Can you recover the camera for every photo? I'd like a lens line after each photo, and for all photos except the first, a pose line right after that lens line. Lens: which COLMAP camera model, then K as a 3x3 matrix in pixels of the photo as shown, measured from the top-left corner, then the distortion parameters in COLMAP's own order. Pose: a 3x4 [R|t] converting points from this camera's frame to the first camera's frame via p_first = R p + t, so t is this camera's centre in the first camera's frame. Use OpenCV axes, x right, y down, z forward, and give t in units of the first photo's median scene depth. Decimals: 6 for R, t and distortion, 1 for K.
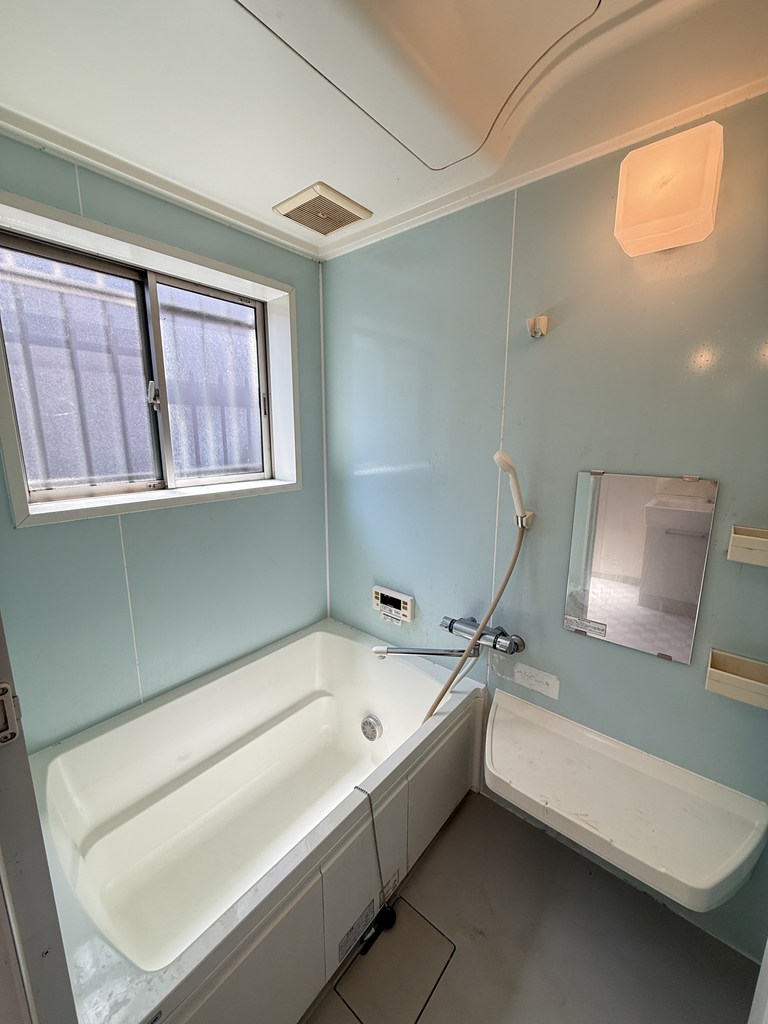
lens RADIAL K [[408.8, 0, 391.9], [0, 408.8, 506.6], [0, 0, 1]] dist [-0.000790, 0.000135]
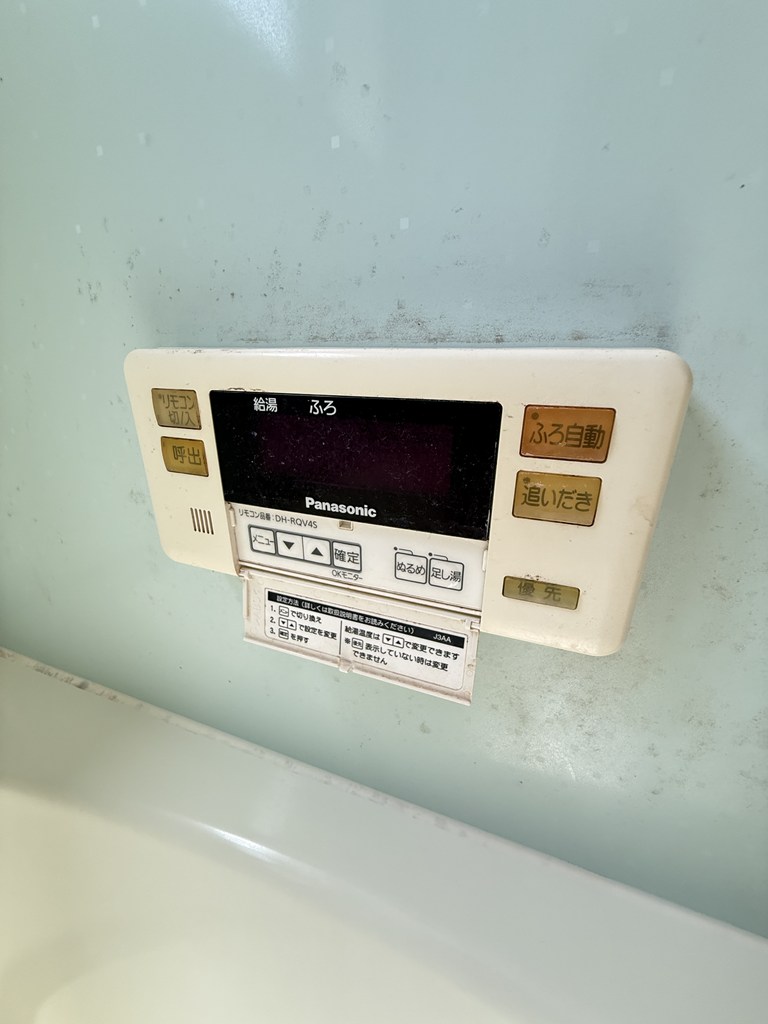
lens RADIAL K [[408.8, 0, 384.9], [0, 408.8, 516.0], [0, 0, 1]] dist [-0.000790, 0.000135]
pose [[0.947289, -0.121258, 0.296548, -0.021272], [0.066170, 0.979702, 0.189224, 0.224121], [-0.313473, -0.159627, 0.936084, 0.896195]]
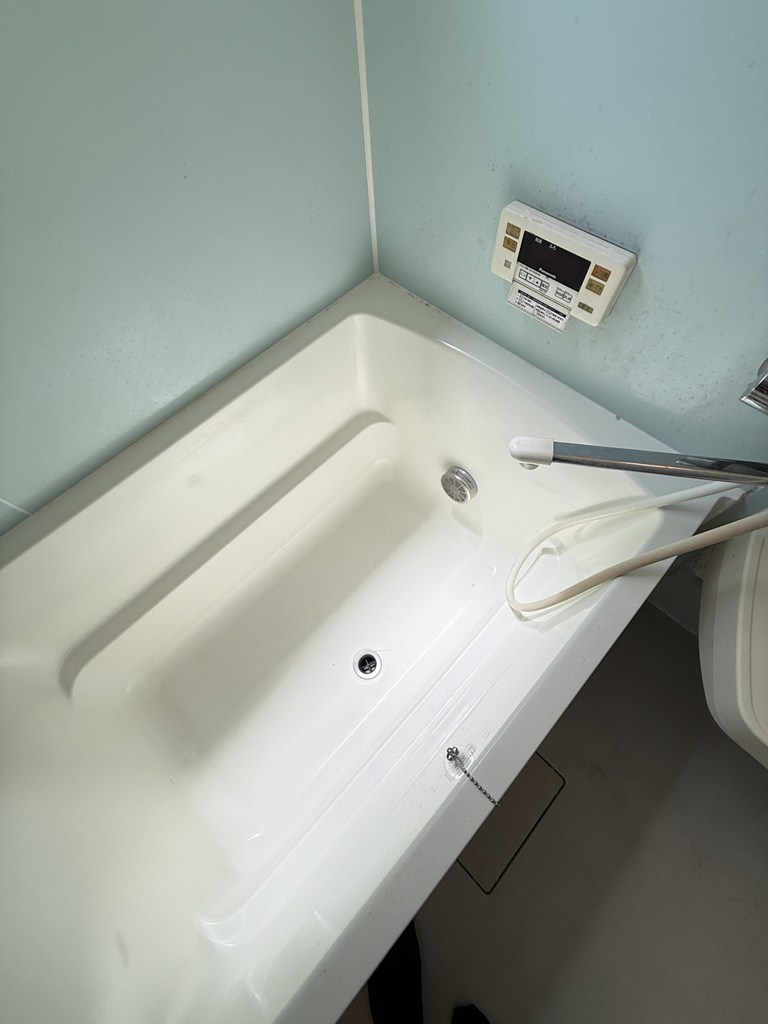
lens RADIAL K [[408.8, 0, 384.3], [0, 408.8, 508.8], [0, 0, 1]] dist [-0.000790, 0.000135]
pose [[0.993970, 0.062280, -0.090252, -0.100850], [0.034436, 0.604132, 0.796140, 0.073102], [0.104108, -0.794447, 0.598344, 0.590581]]
